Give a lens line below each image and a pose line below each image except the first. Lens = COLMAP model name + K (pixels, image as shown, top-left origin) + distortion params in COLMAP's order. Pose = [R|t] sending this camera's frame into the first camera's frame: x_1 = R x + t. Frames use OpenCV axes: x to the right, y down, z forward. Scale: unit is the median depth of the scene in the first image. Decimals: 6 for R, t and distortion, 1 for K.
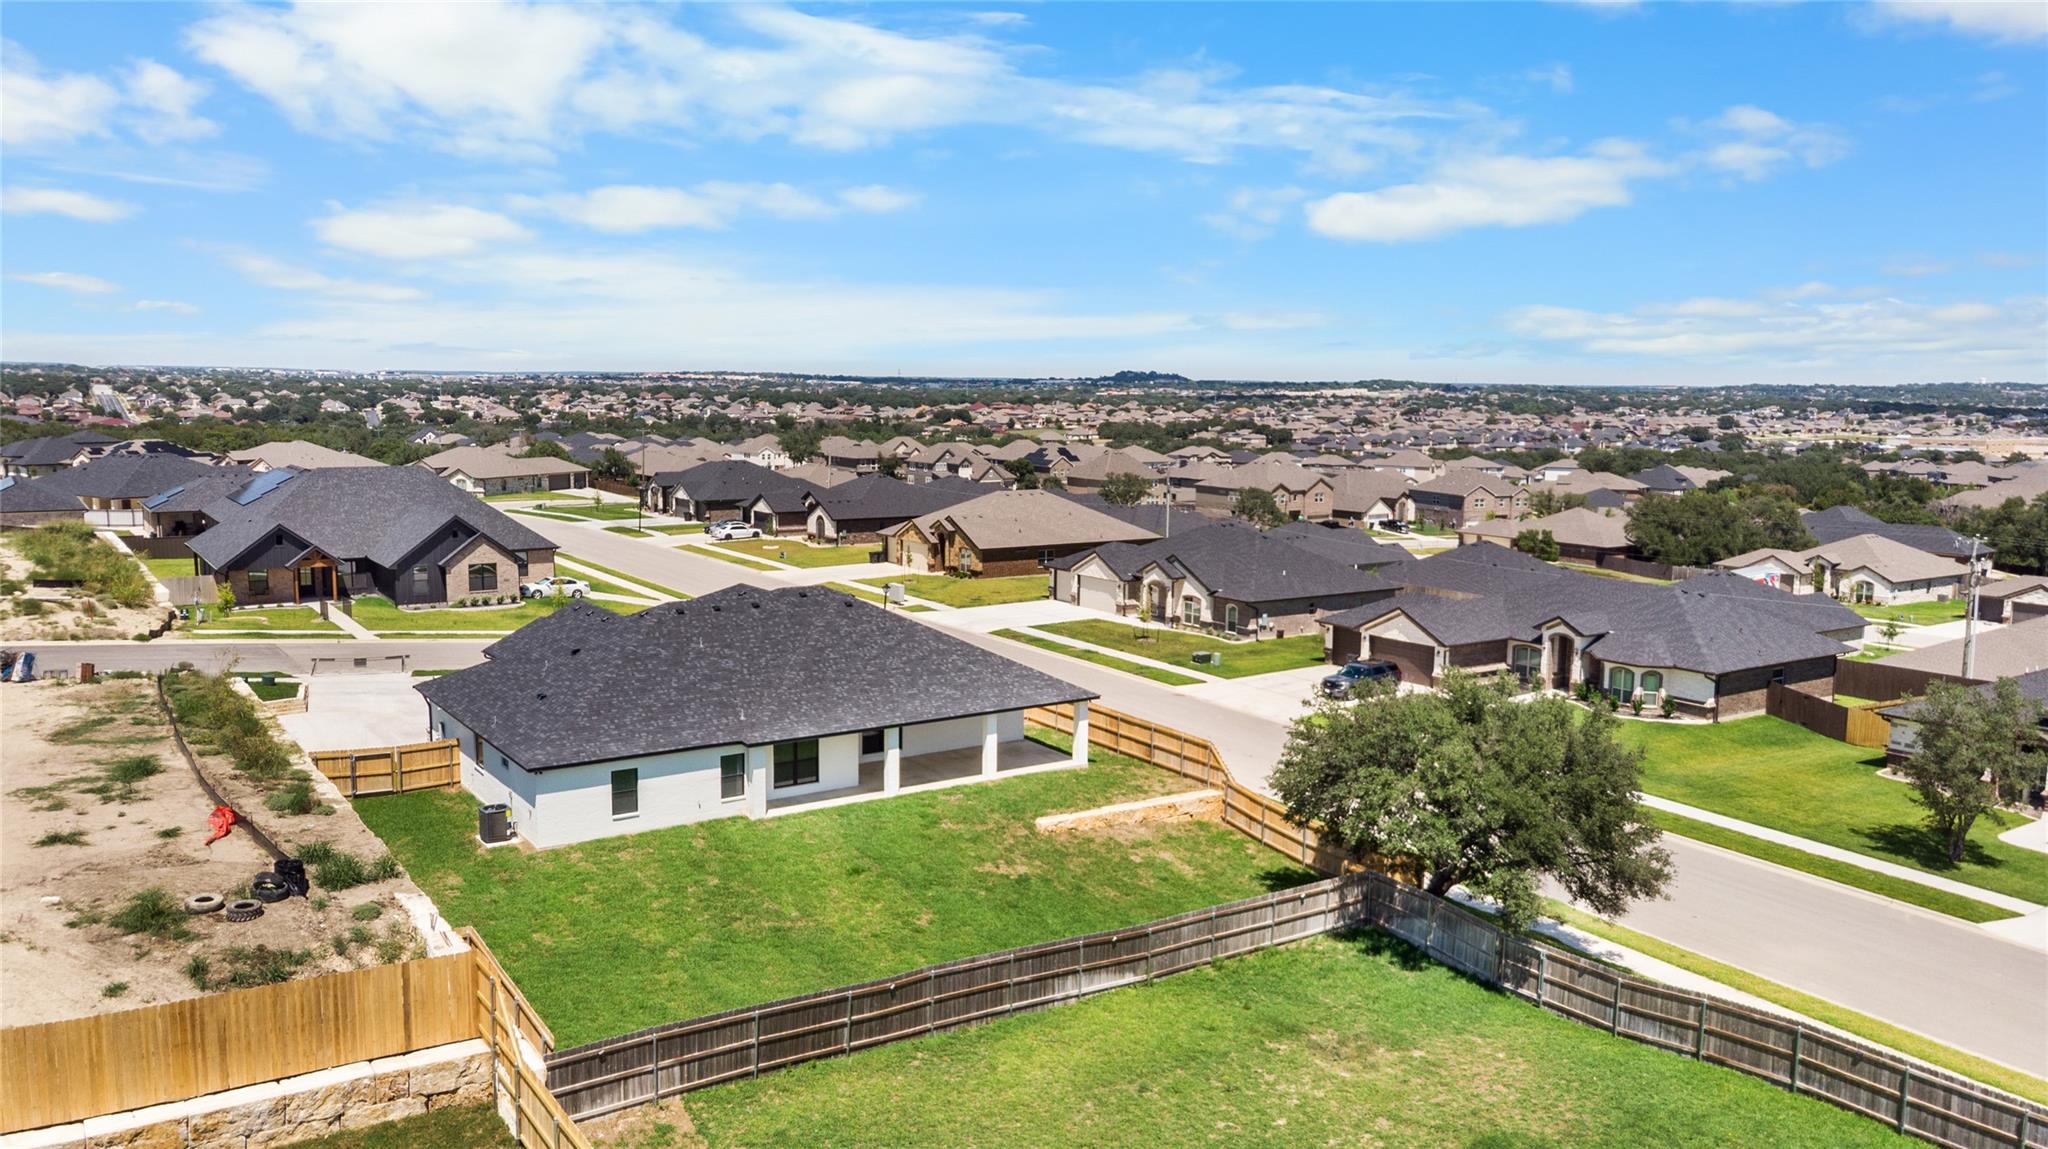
lens RADIAL K [[1526.6, 0, 1024.0], [0, 1526.6, 574.5], [0, 0, 1]] dist [0.041965, -0.003339]
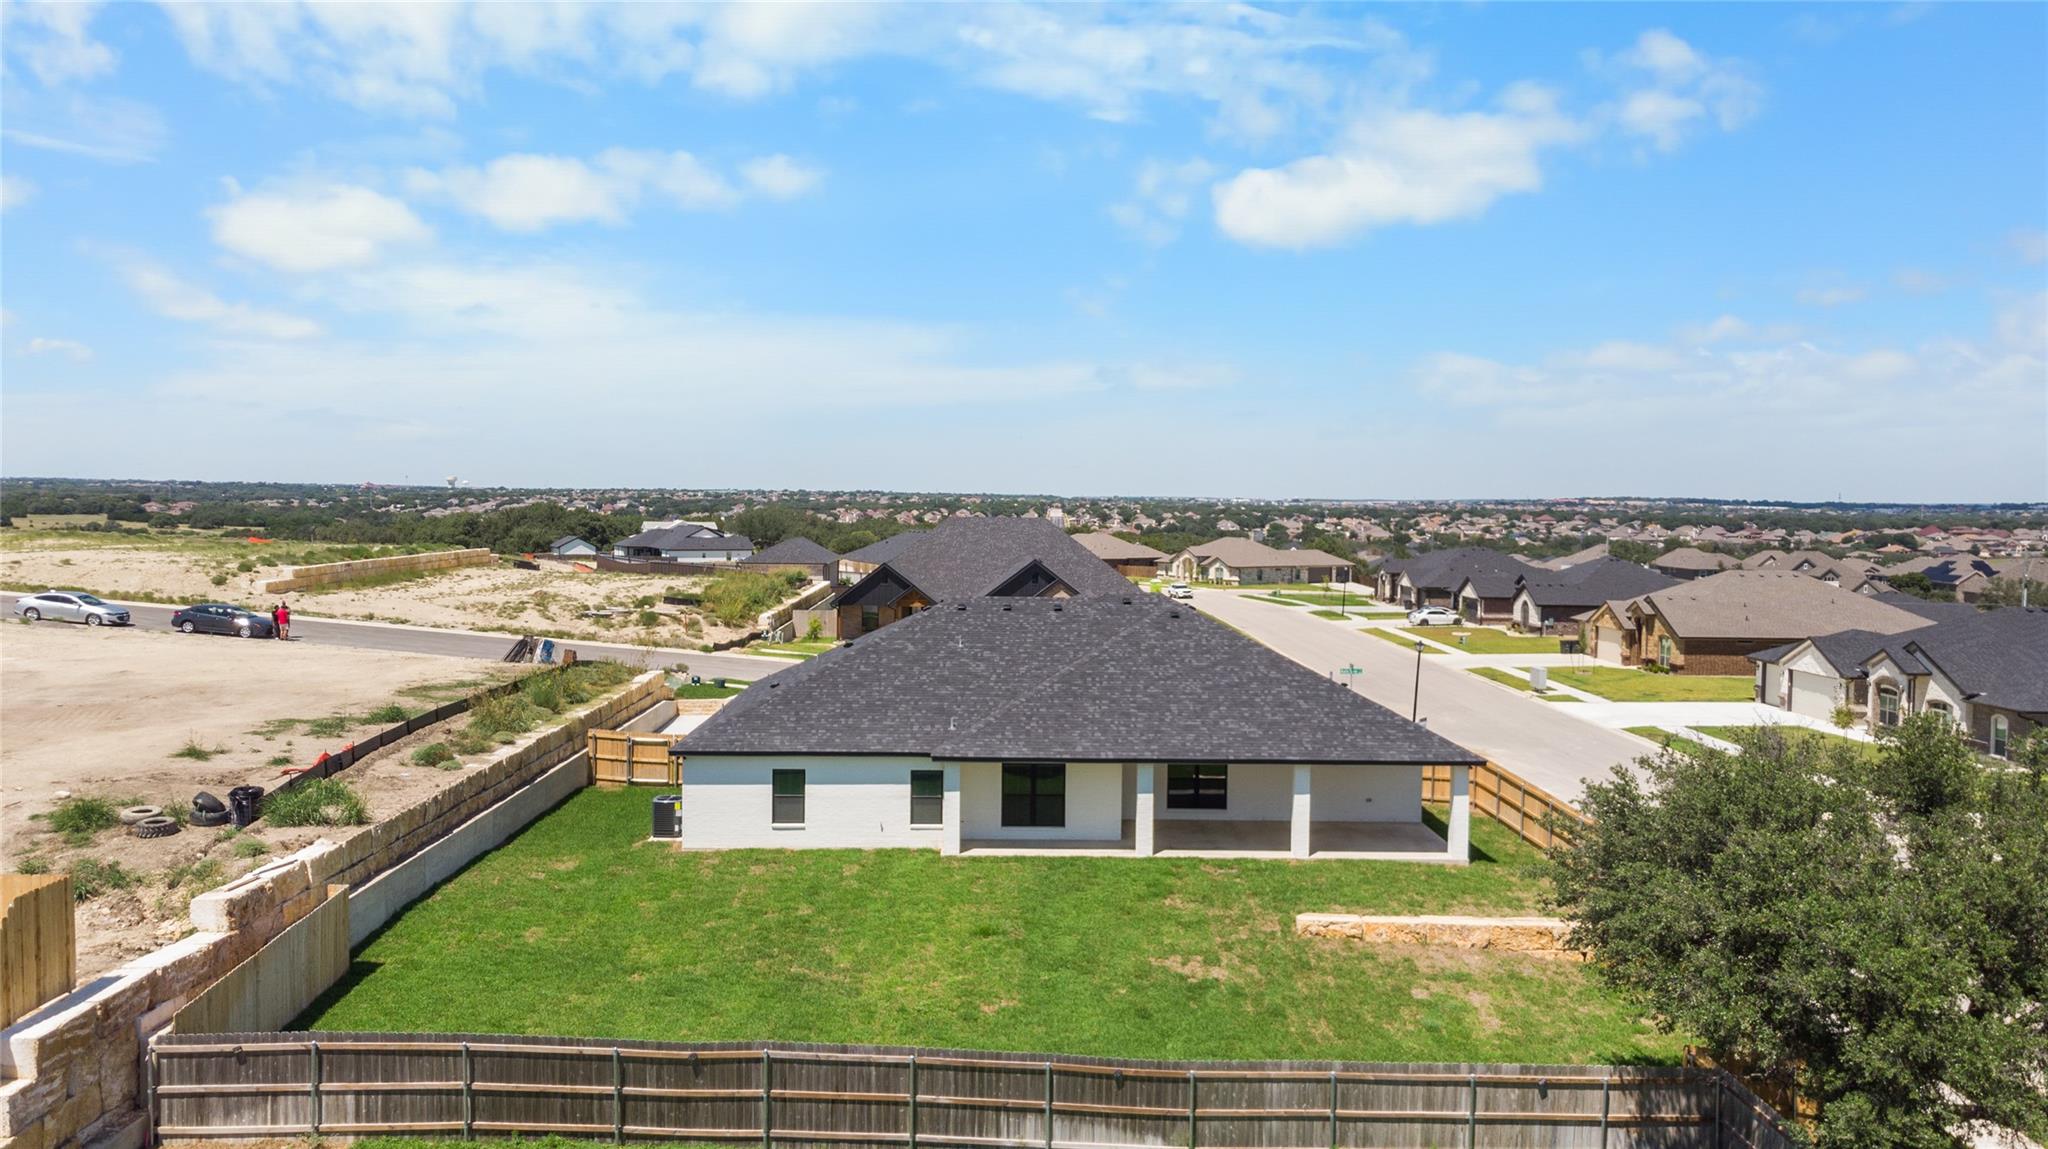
lens RADIAL K [[1526.6, 0, 1024.0], [0, 1526.6, 574.5], [0, 0, 1]] dist [0.041965, -0.003339]
pose [[0.835566, 0.024692, -0.548835, 0.140557], [-0.072212, 0.995258, -0.065162, 0.031361], [0.544624, 0.094080, 0.833387, 0.172013]]
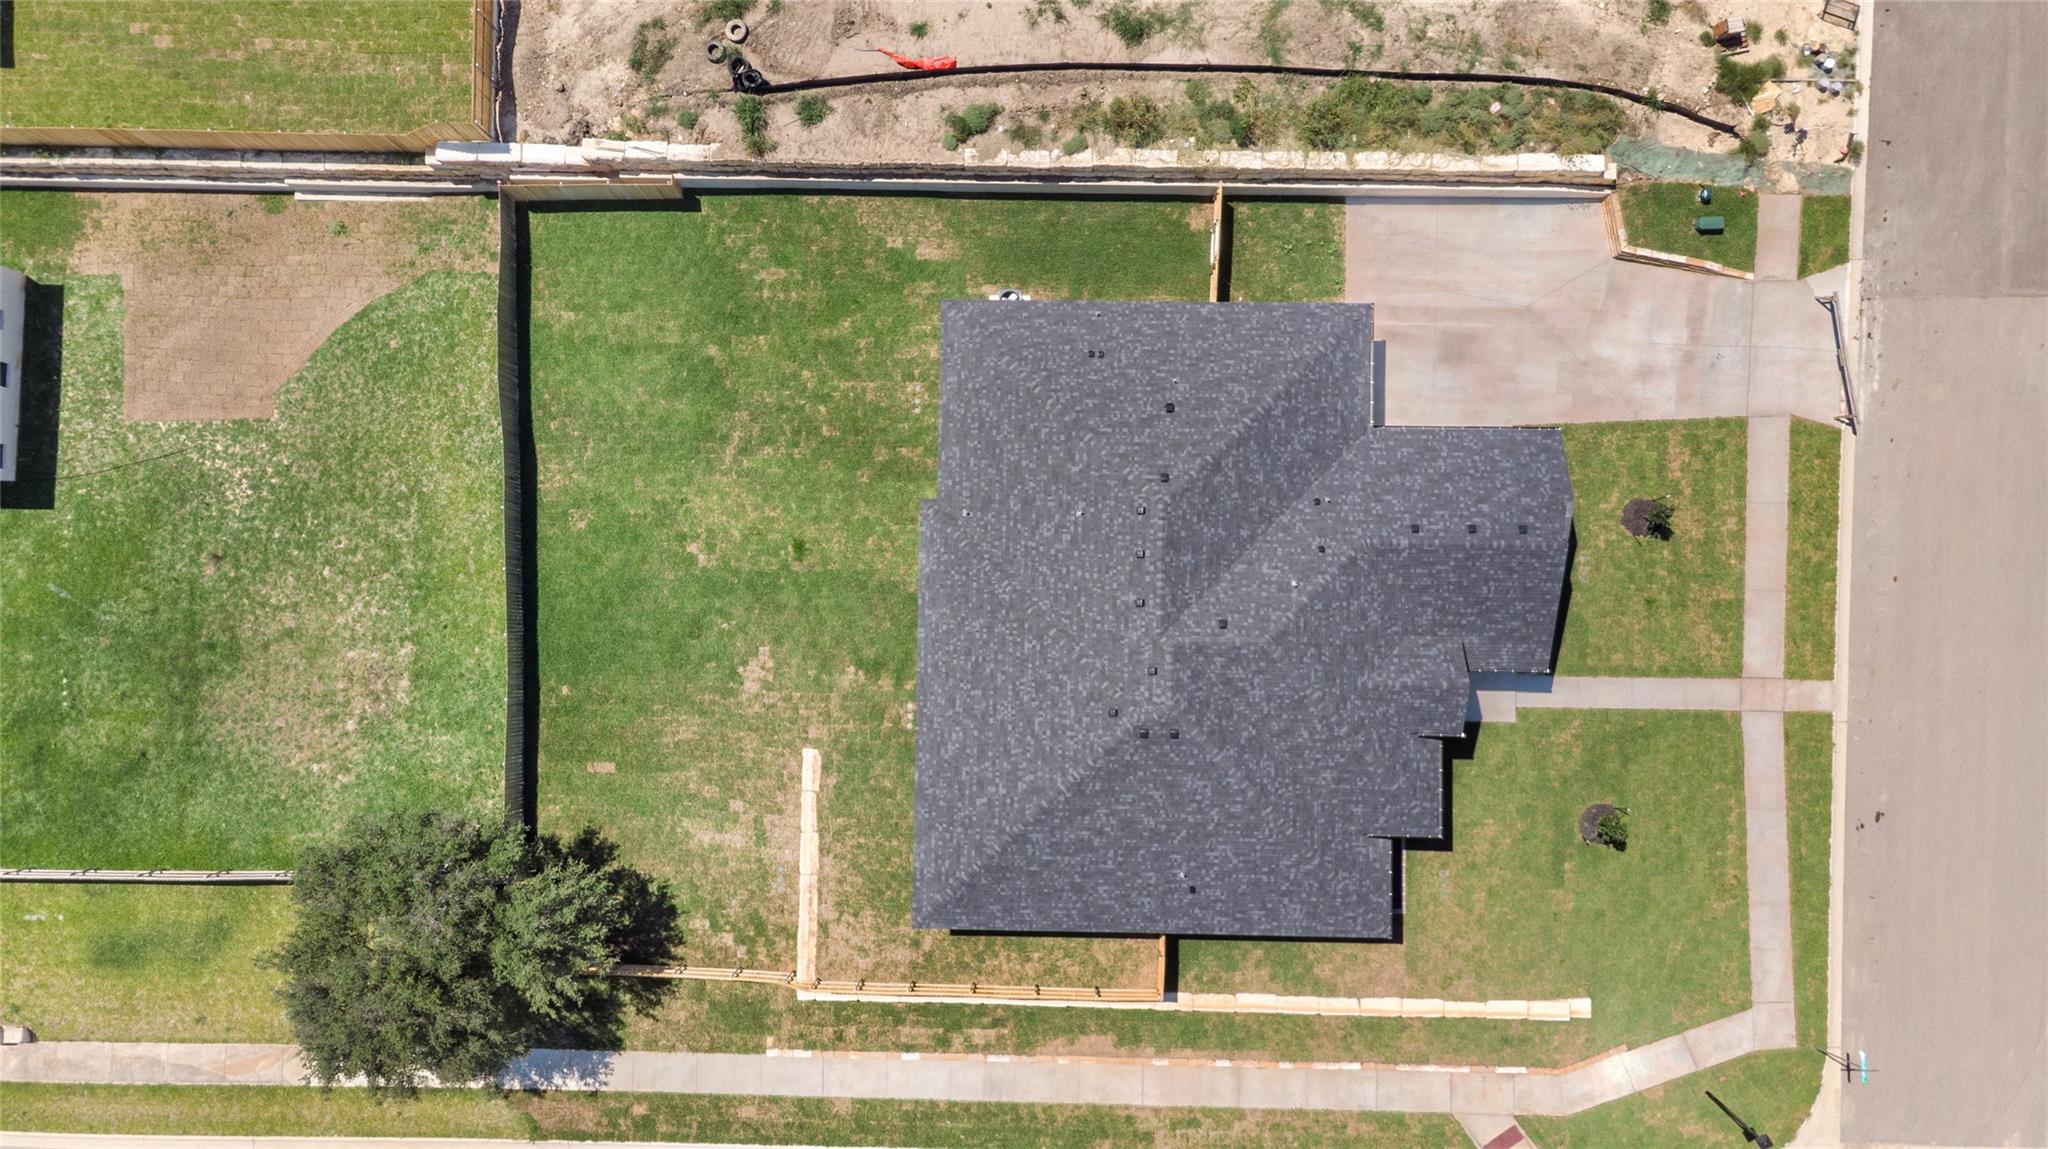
lens RADIAL K [[1526.6, 0, 1024.0], [0, 1526.6, 574.5], [0, 0, 1]] dist [0.041965, -0.003339]
pose [[-0.577871, 0.814521, -0.051187, -0.060308], [-0.084803, 0.002452, 0.996395, -0.450882], [0.811710, 0.580129, 0.067657, 0.490069]]
